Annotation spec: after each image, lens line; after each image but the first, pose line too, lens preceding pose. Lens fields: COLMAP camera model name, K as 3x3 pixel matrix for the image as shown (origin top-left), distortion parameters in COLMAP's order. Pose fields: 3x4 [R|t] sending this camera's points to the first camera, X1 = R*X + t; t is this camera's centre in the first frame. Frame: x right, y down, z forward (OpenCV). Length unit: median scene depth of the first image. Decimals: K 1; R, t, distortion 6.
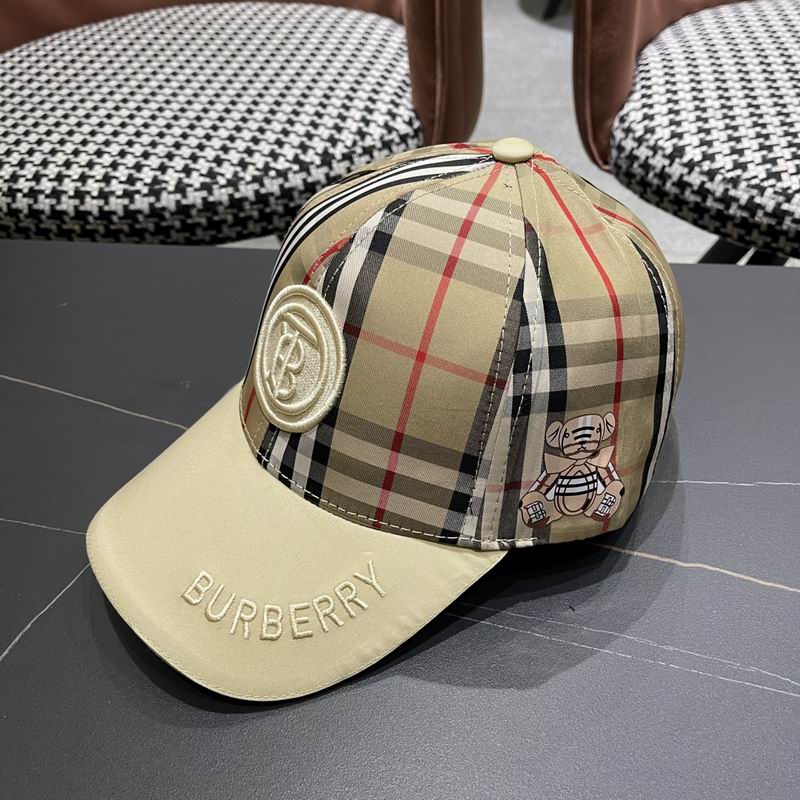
lens RADIAL K [[843.9, 0, 405.9], [0, 843.9, 405.3], [0, 0, 1]] dist [0.029691, 0.000000]
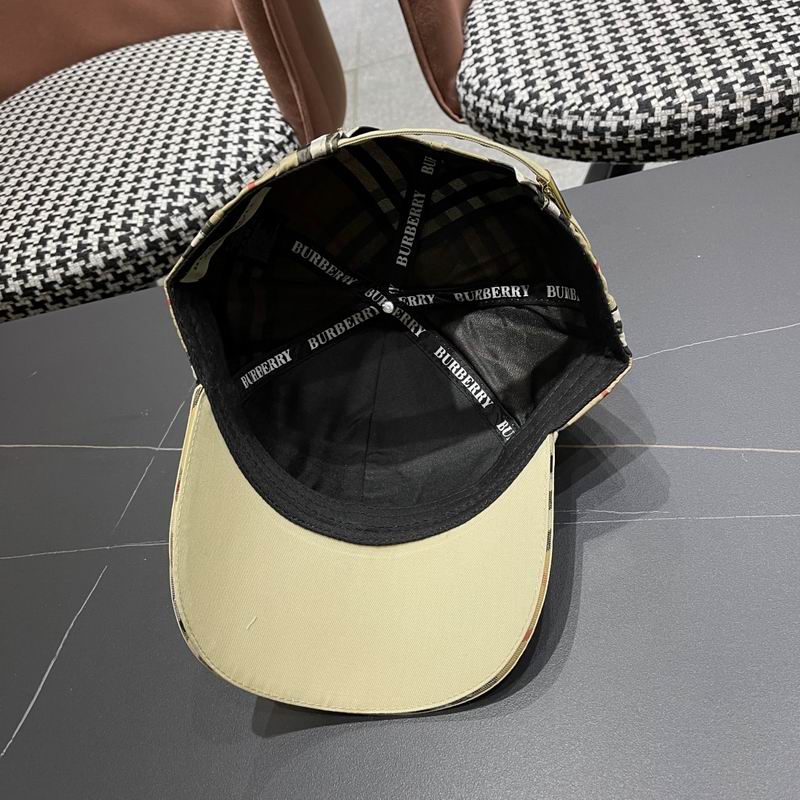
lens RADIAL K [[843.9, 0, 408.3], [0, 843.9, 406.2], [0, 0, 1]] dist [0.029691, 0.000000]
pose [[0.962970, -0.268724, -0.021806, 0.099544], [0.269576, 0.960948, 0.062511, -0.005854], [0.004156, -0.066074, 0.997806, -0.165732]]
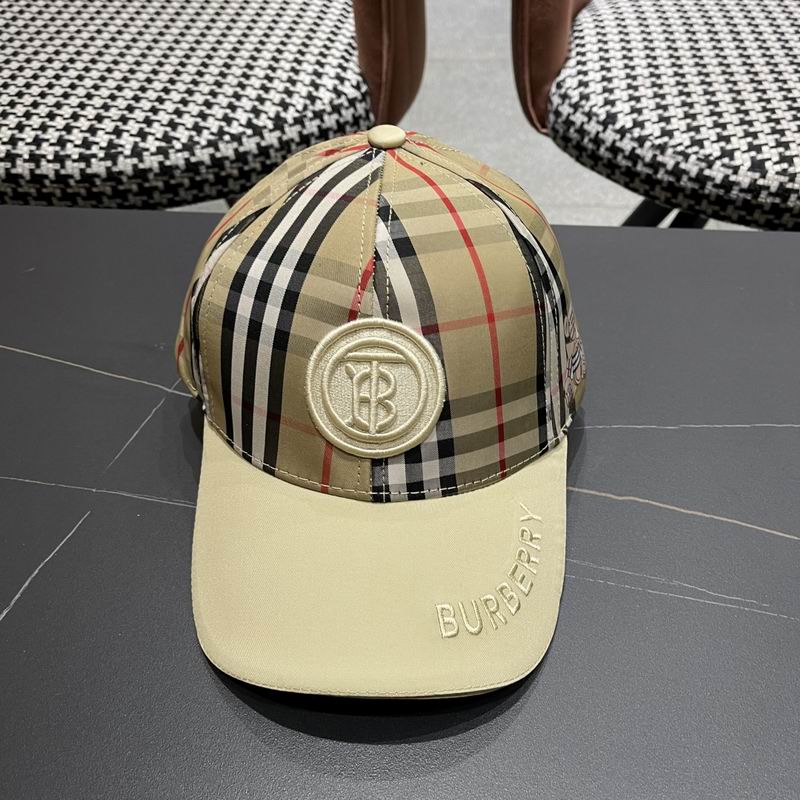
lens RADIAL K [[843.9, 0, 409.0], [0, 843.9, 406.1], [0, 0, 1]] dist [0.029691, 0.000000]
pose [[0.996703, -0.022260, 0.078018, -0.023811], [0.017434, 0.997924, 0.061996, -0.007557], [-0.079236, -0.060432, 0.995022, -0.063907]]
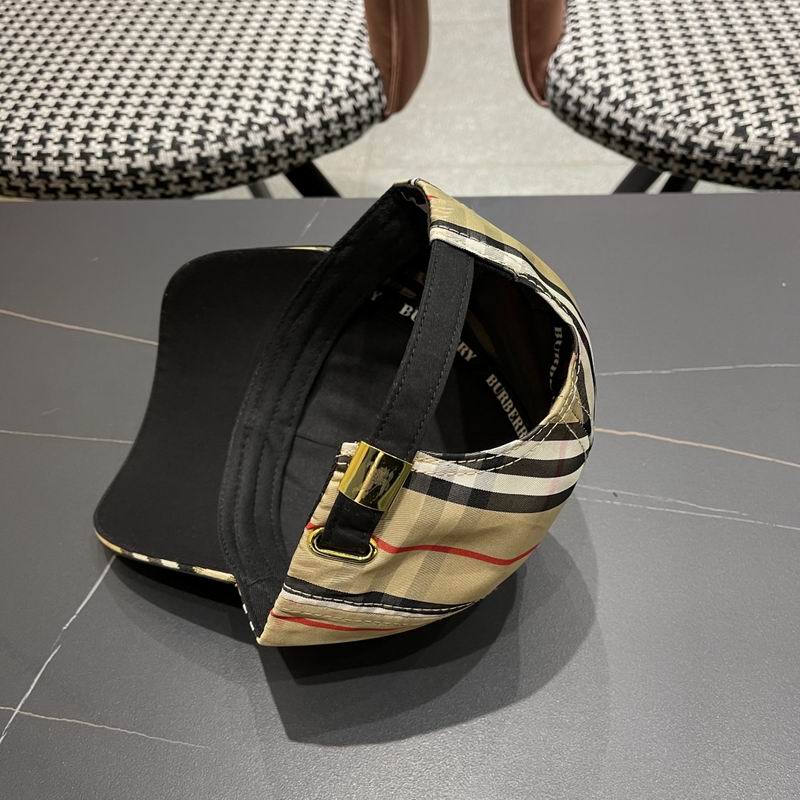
lens RADIAL K [[843.9, 0, 404.8], [0, 843.9, 407.9], [0, 0, 1]] dist [0.029691, 0.000000]
pose [[0.995488, -0.070875, 0.063096, -0.055703], [0.063625, 0.991859, 0.110306, -0.014055], [-0.070400, -0.105794, 0.991893, -0.176823]]
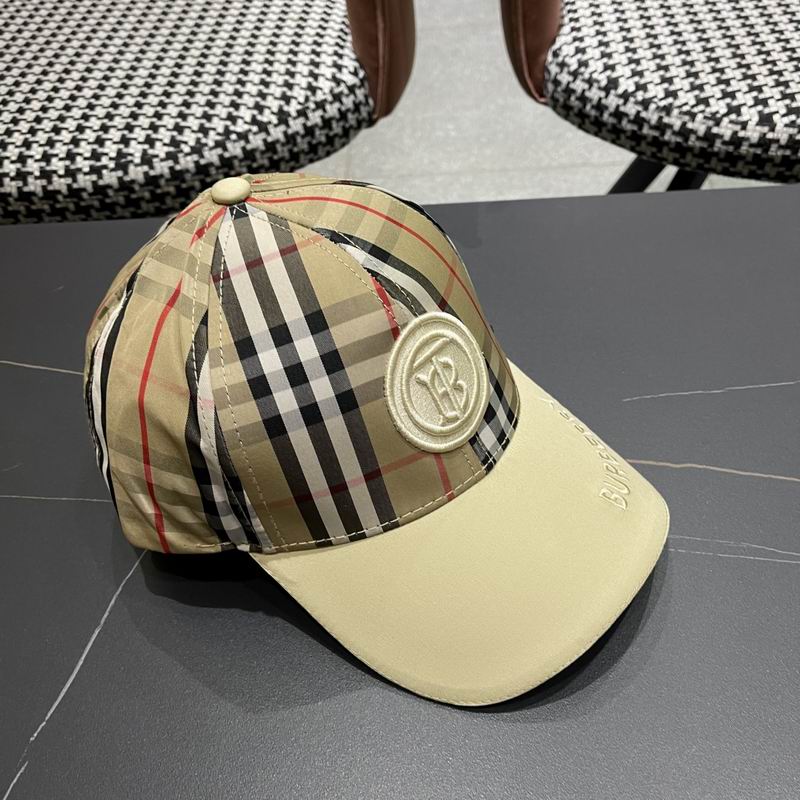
lens RADIAL K [[843.9, 0, 400.5], [0, 843.9, 398.8], [0, 0, 1]] dist [0.029691, 0.000000]
pose [[0.990234, -0.112286, 0.082638, -0.075961], [0.104880, 0.990486, 0.089096, -0.027433], [-0.091856, -0.079559, 0.992589, -0.069815]]
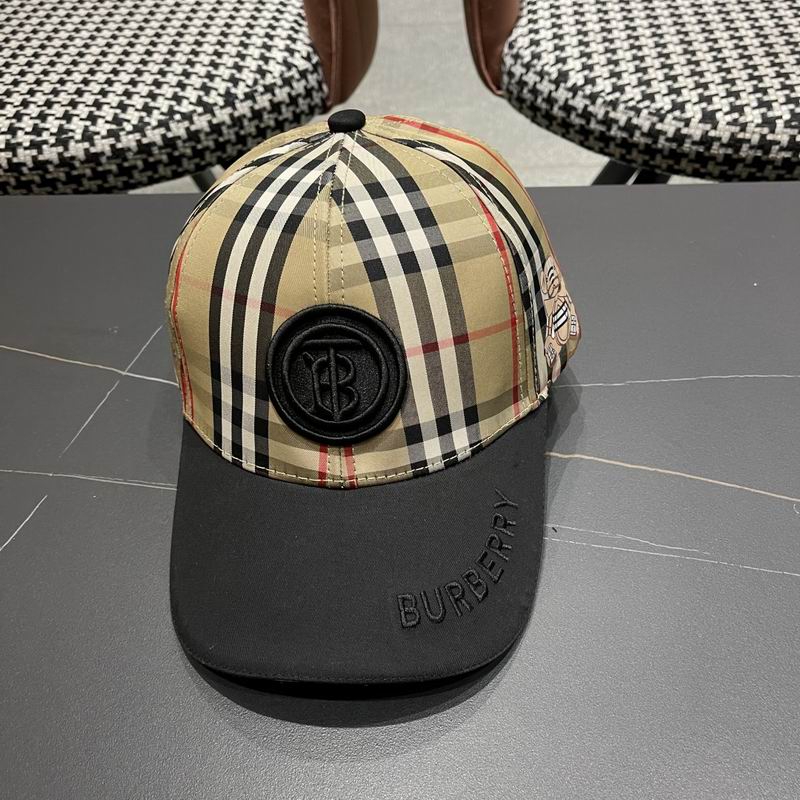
lens RADIAL K [[843.9, 0, 401.1], [0, 843.9, 406.3], [0, 0, 1]] dist [0.029691, 0.000000]
pose [[0.994783, -0.075578, 0.068521, 0.015228], [0.068824, 0.992992, 0.096069, -0.004904], [-0.075301, -0.090852, 0.993013, -0.075259]]
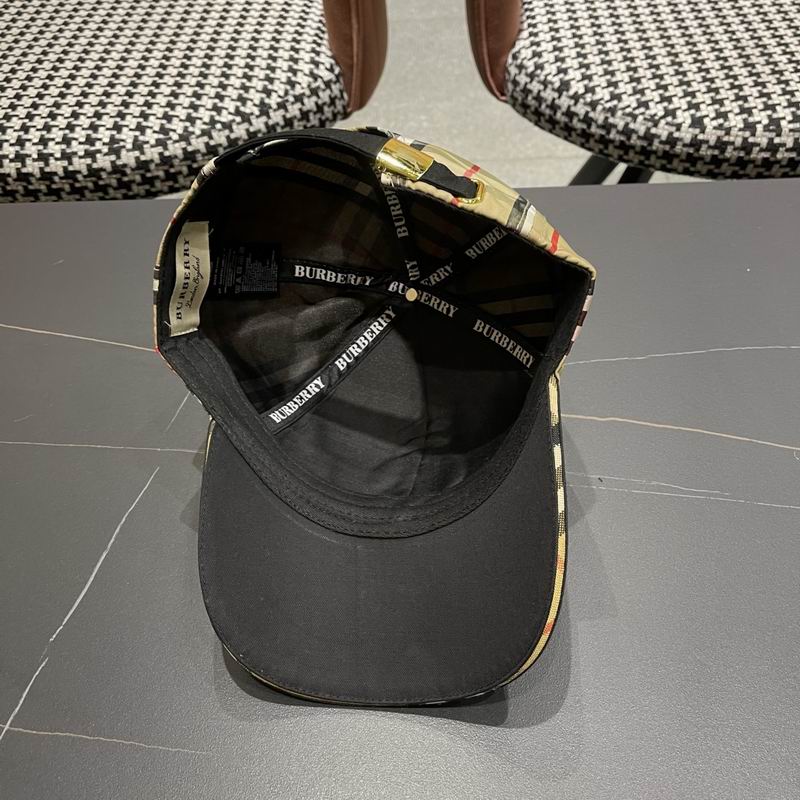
lens RADIAL K [[843.9, 0, 410.0], [0, 843.9, 396.3], [0, 0, 1]] dist [0.029691, 0.000000]
pose [[0.986906, -0.104227, 0.123095, -0.081327], [0.091587, 0.990327, 0.104231, -0.012498], [-0.132768, -0.091593, 0.986906, -0.174795]]
